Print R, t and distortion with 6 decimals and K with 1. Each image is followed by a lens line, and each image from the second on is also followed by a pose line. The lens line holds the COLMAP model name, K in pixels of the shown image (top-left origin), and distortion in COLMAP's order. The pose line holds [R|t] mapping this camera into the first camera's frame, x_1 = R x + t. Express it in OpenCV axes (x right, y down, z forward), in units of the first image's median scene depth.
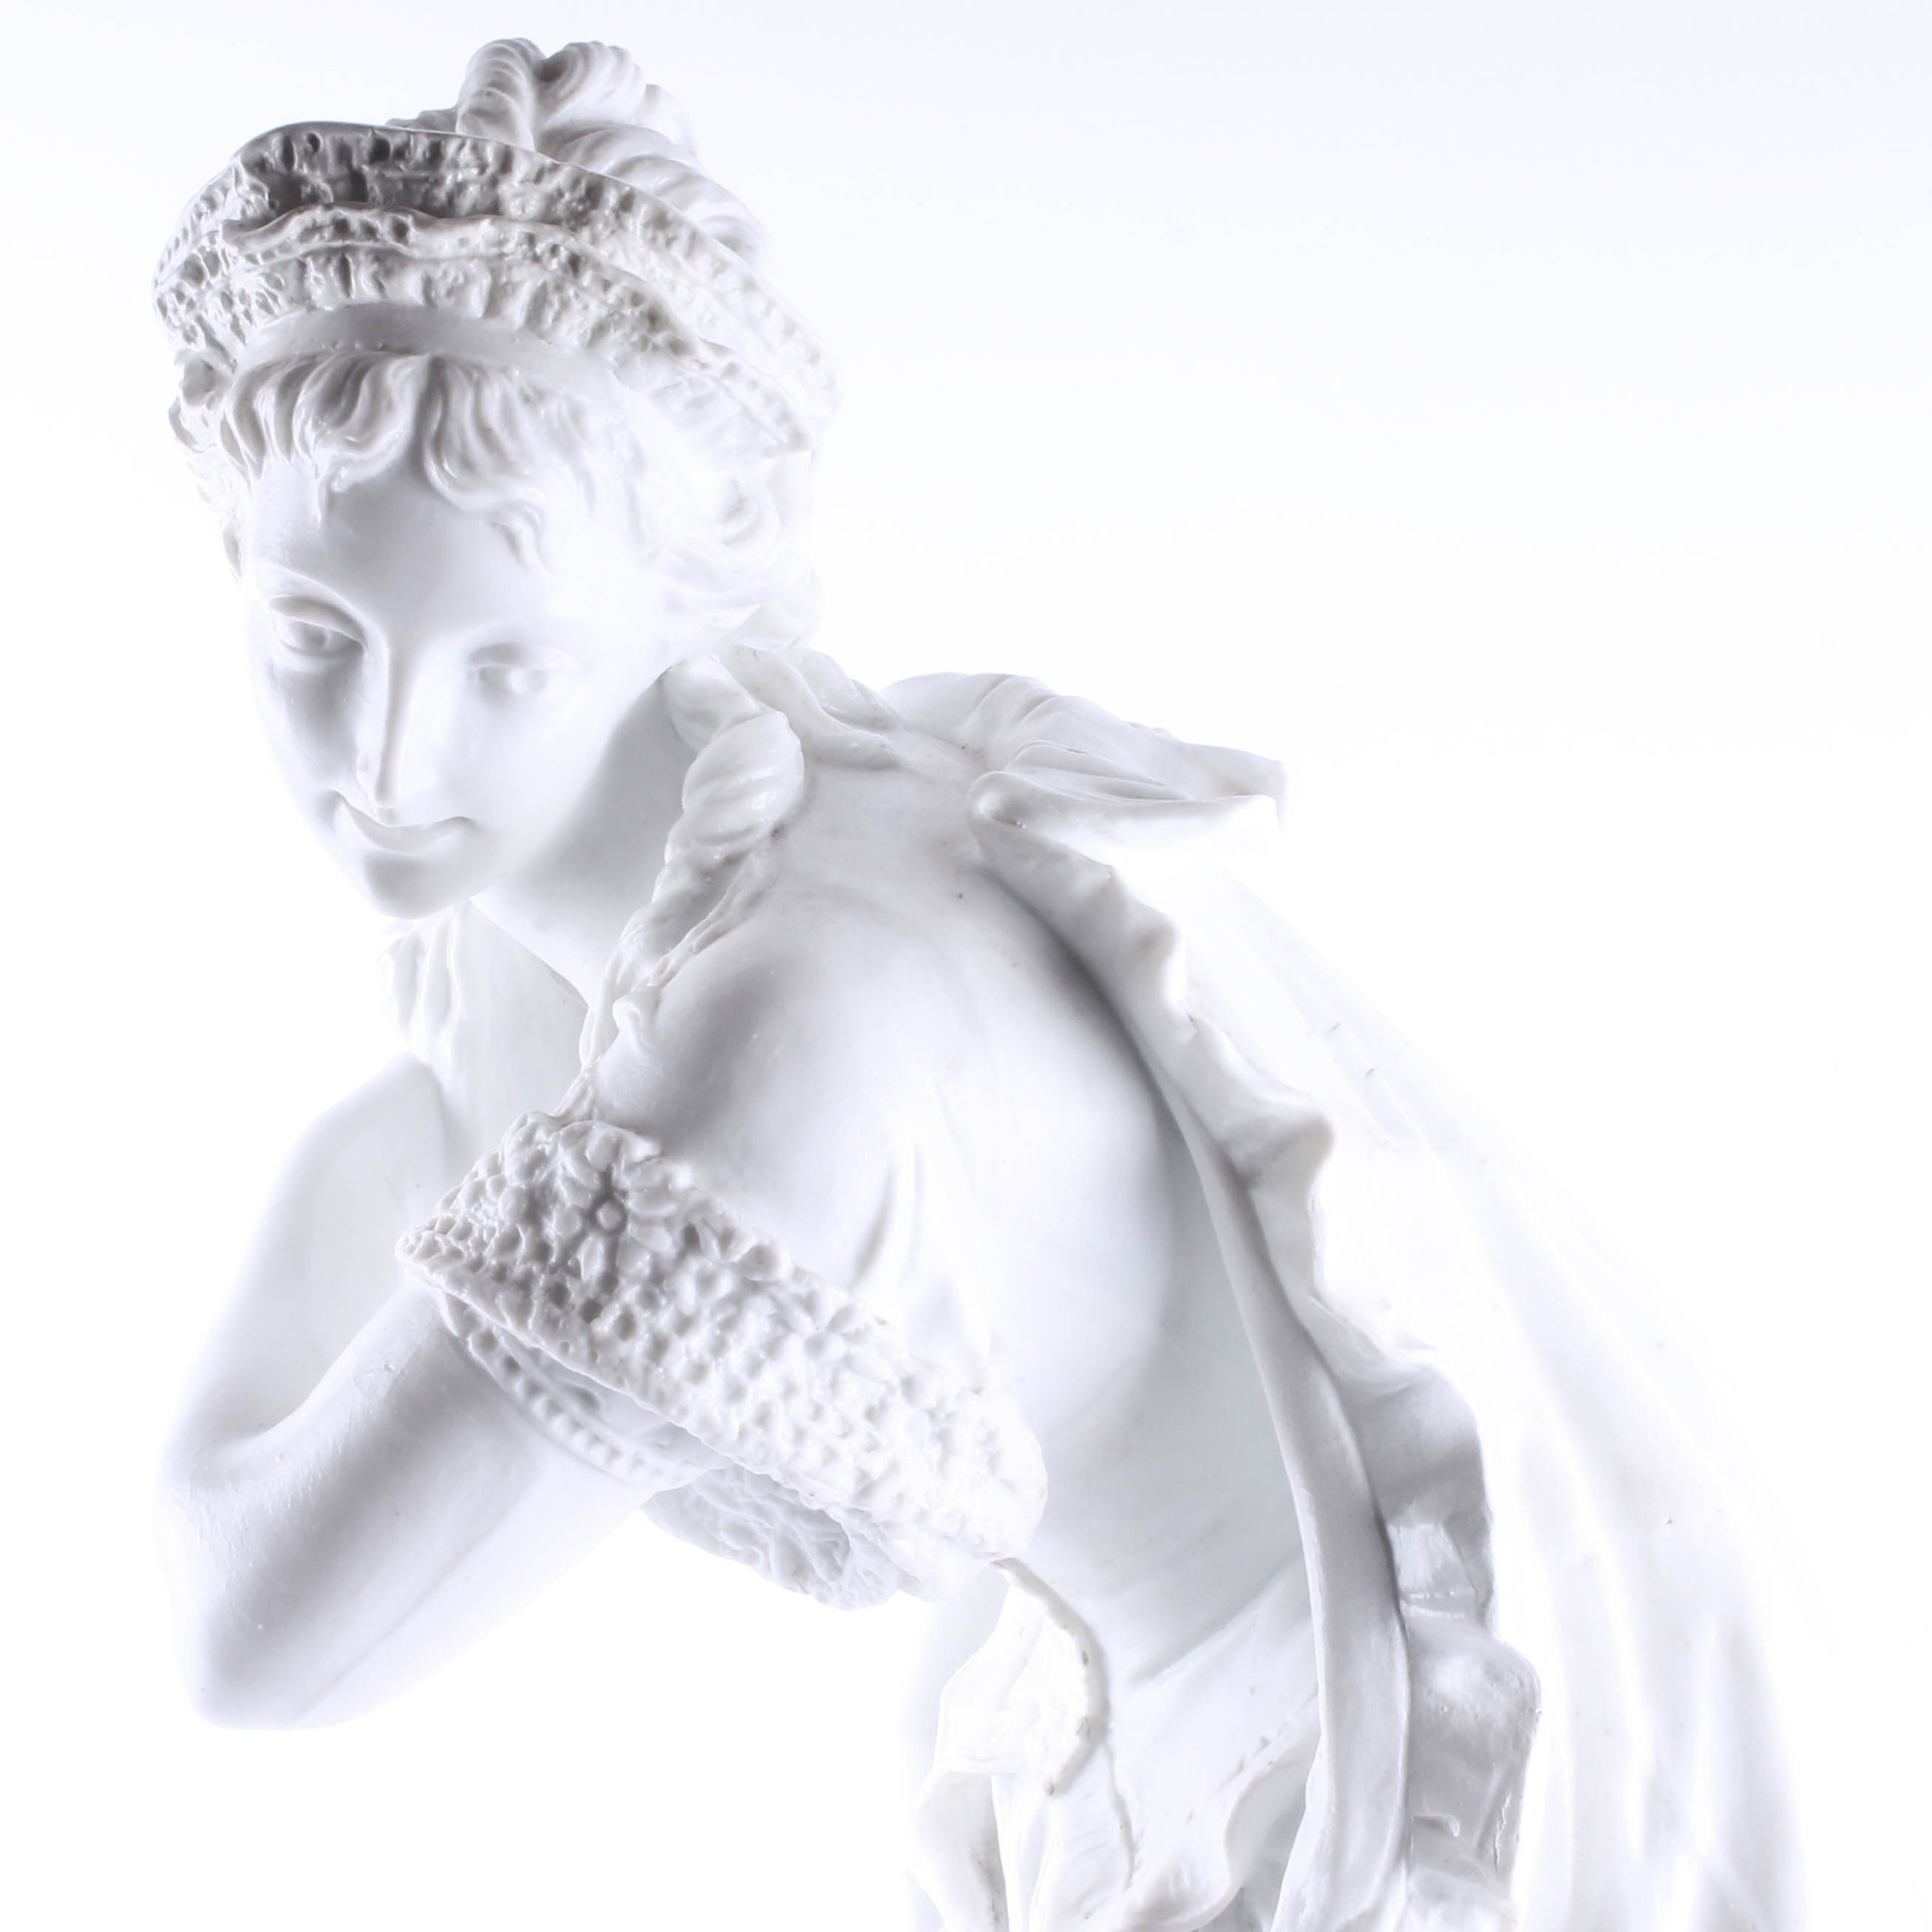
lens RADIAL K [[5044.0, 0, 966.1], [0, 5044.0, 966.2], [0, 0, 1]] dist [0.008517, 0.000000]
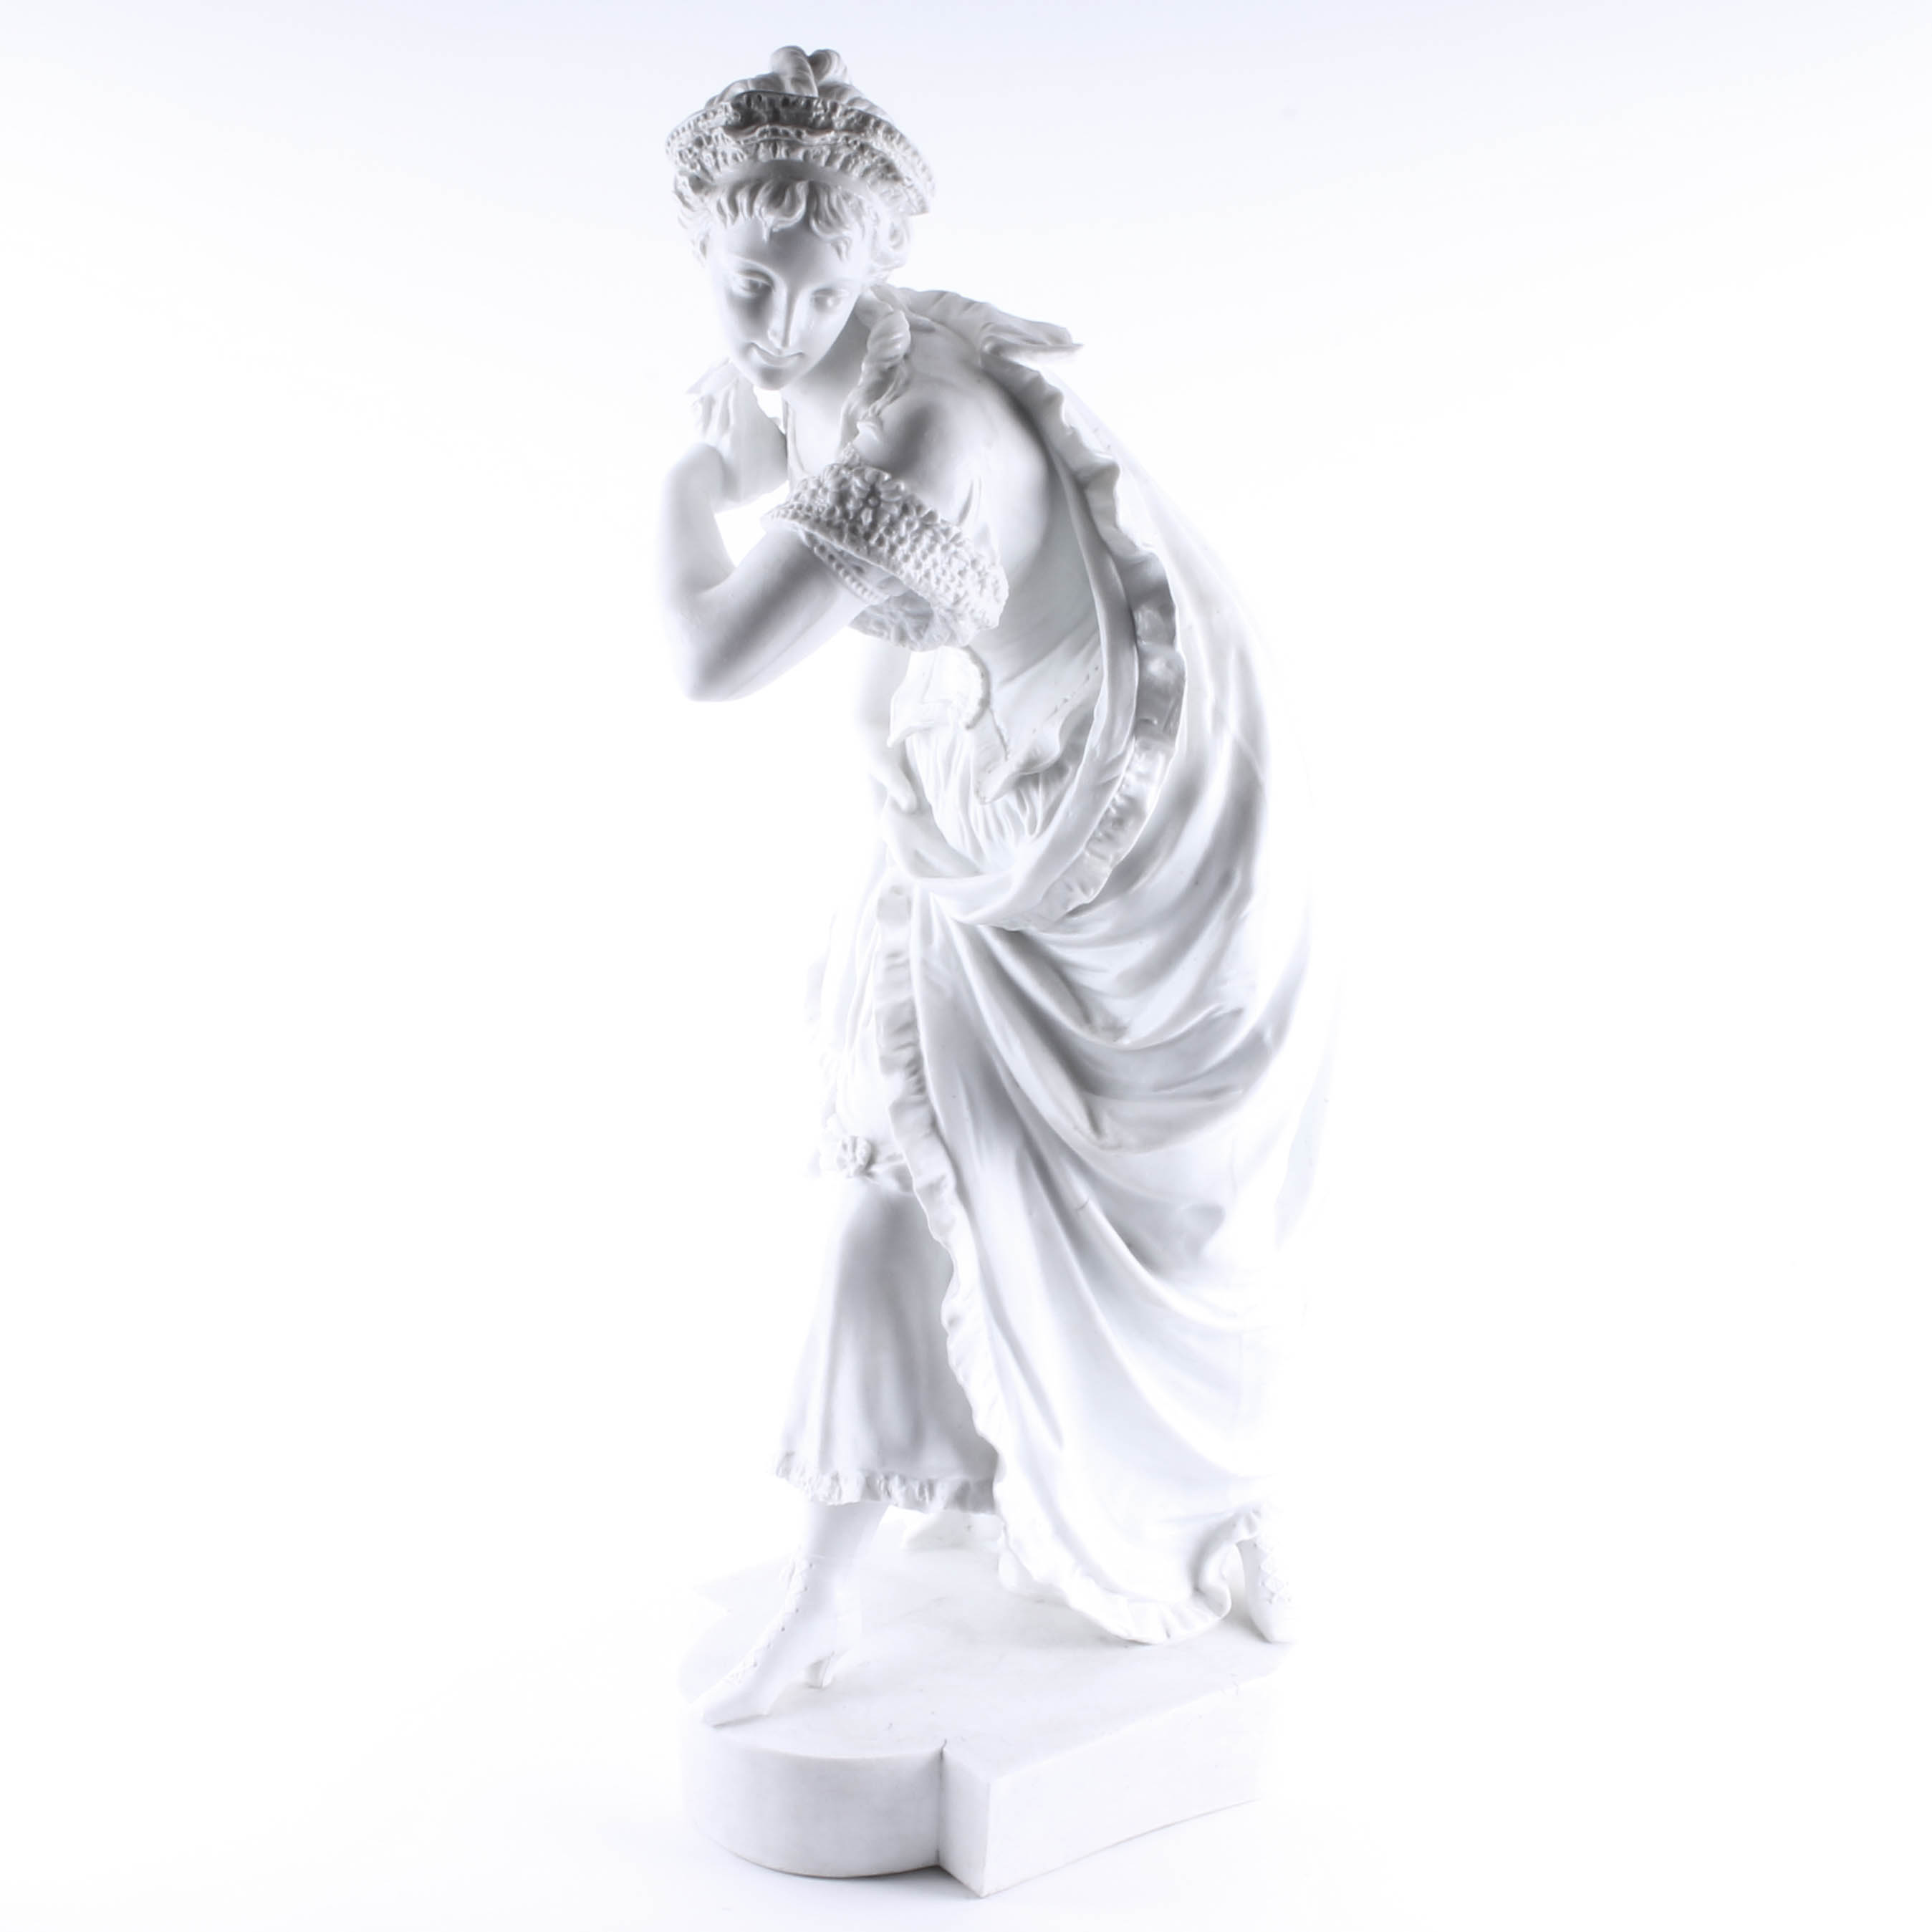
lens RADIAL K [[4308.7, 0, 967.0], [0, 4308.7, 966.8], [0, 0, 1]] dist [0.002567, 0.000000]
pose [[0.960167, -0.041509, 0.276327, -0.660257], [0.003863, 0.990782, 0.135409, -0.015904], [-0.279401, -0.128948, 0.951477, -1.234115]]
